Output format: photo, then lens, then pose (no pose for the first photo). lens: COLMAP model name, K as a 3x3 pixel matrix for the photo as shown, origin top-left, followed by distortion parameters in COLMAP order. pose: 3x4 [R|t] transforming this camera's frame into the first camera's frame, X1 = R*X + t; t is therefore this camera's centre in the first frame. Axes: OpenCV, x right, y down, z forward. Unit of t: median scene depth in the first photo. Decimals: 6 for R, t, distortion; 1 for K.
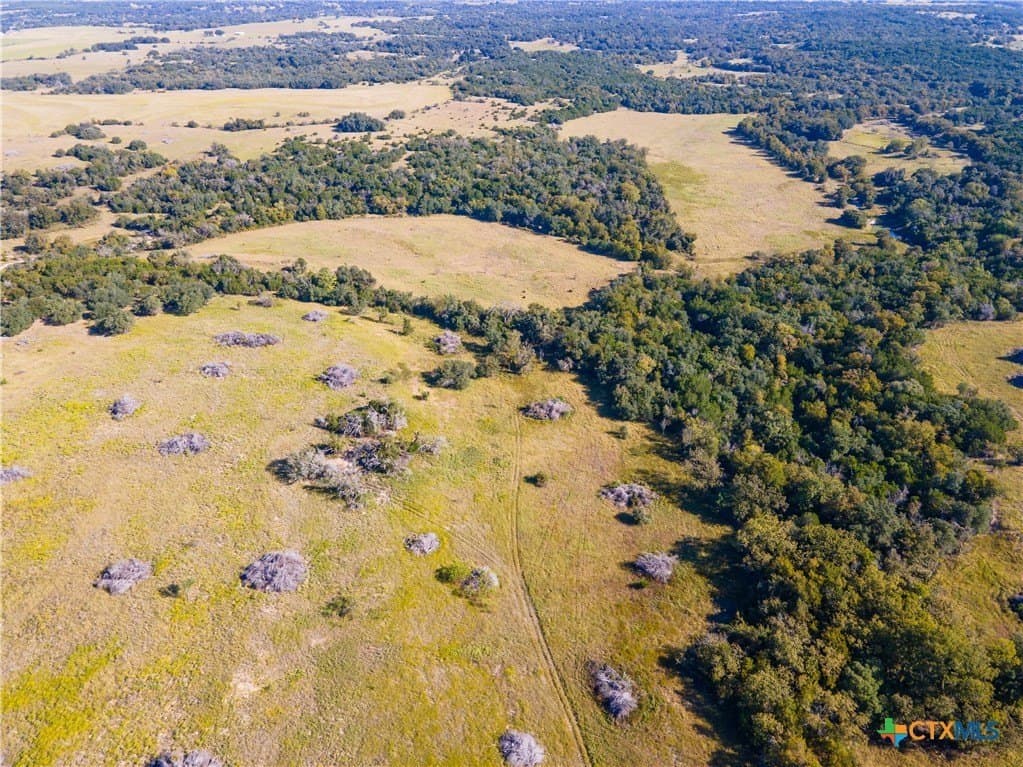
lens RADIAL K [[751.8, 0, 512.8], [0, 751.8, 385.4], [0, 0, 1]] dist [0.021373, 0.040648]
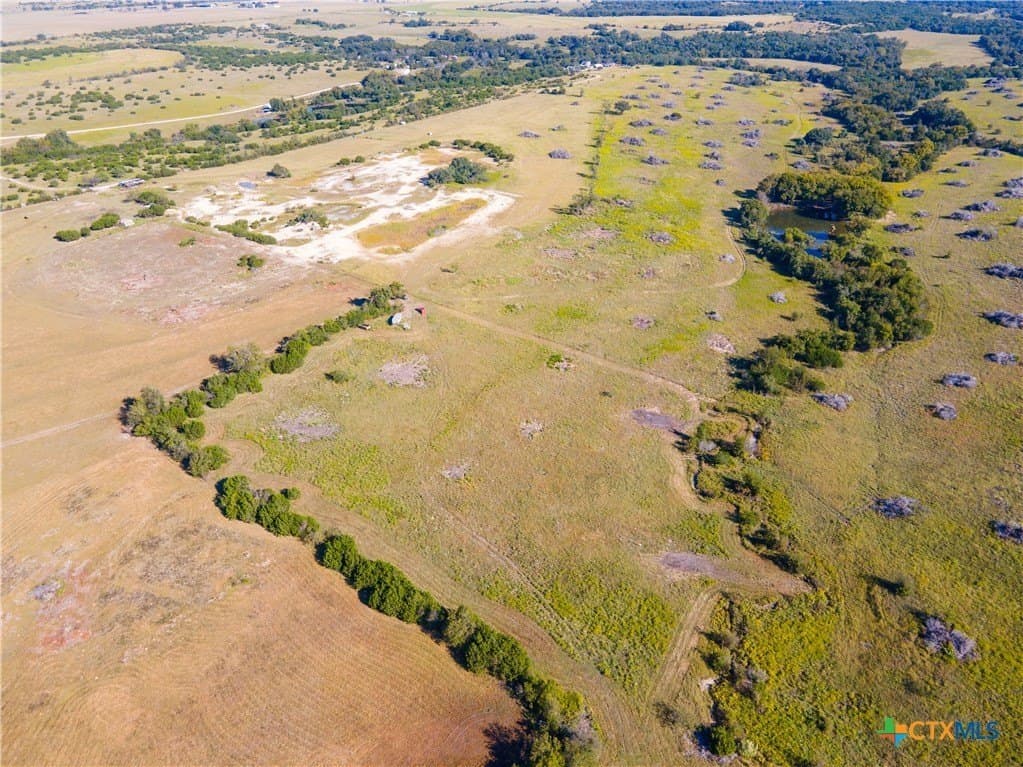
lens RADIAL K [[751.8, 0, 510.4], [0, 751.8, 386.2], [0, 0, 1]] dist [0.021373, 0.040648]
pose [[0.919507, 0.201478, -0.337511, 0.104720], [-0.193057, 0.979429, 0.058713, 0.614239], [0.342398, 0.011172, 0.939489, -1.106516]]
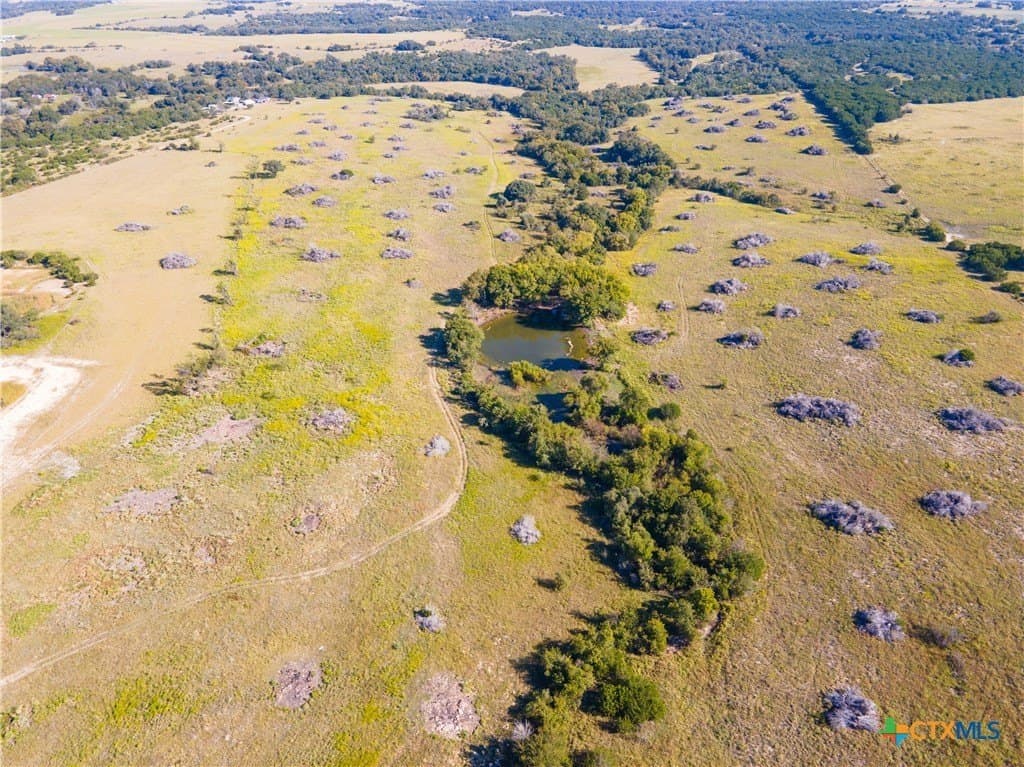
lens RADIAL K [[752.6, 0, 514.7], [0, 752.6, 389.4], [0, 0, 1]] dist [0.021373, 0.040648]
pose [[0.999778, 0.013072, -0.016497, 0.084134], [-0.012795, 0.999777, 0.016781, 0.469741], [0.016712, -0.016566, 0.999723, -0.845373]]
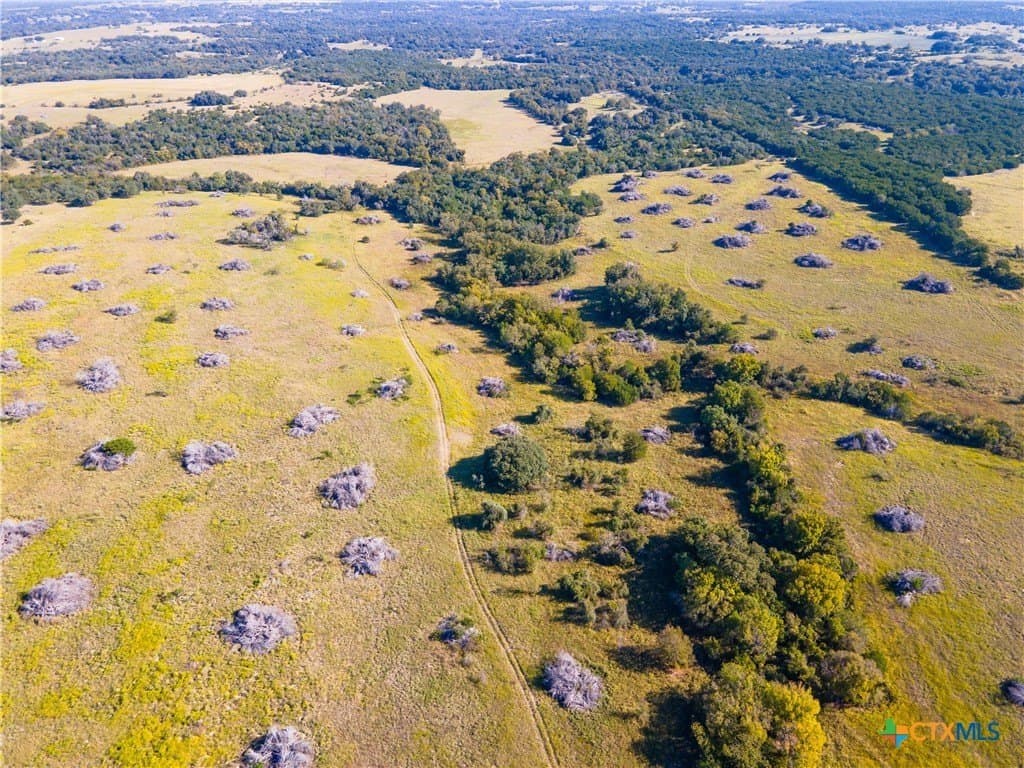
lens RADIAL K [[752.6, 0, 515.5], [0, 752.6, 387.3], [0, 0, 1]] dist [0.021373, 0.040648]
pose [[0.976310, -0.104298, 0.189582, 0.001962], [0.106207, 0.994344, 0.000092, 0.220114], [-0.188520, 0.020045, 0.981865, -0.391162]]
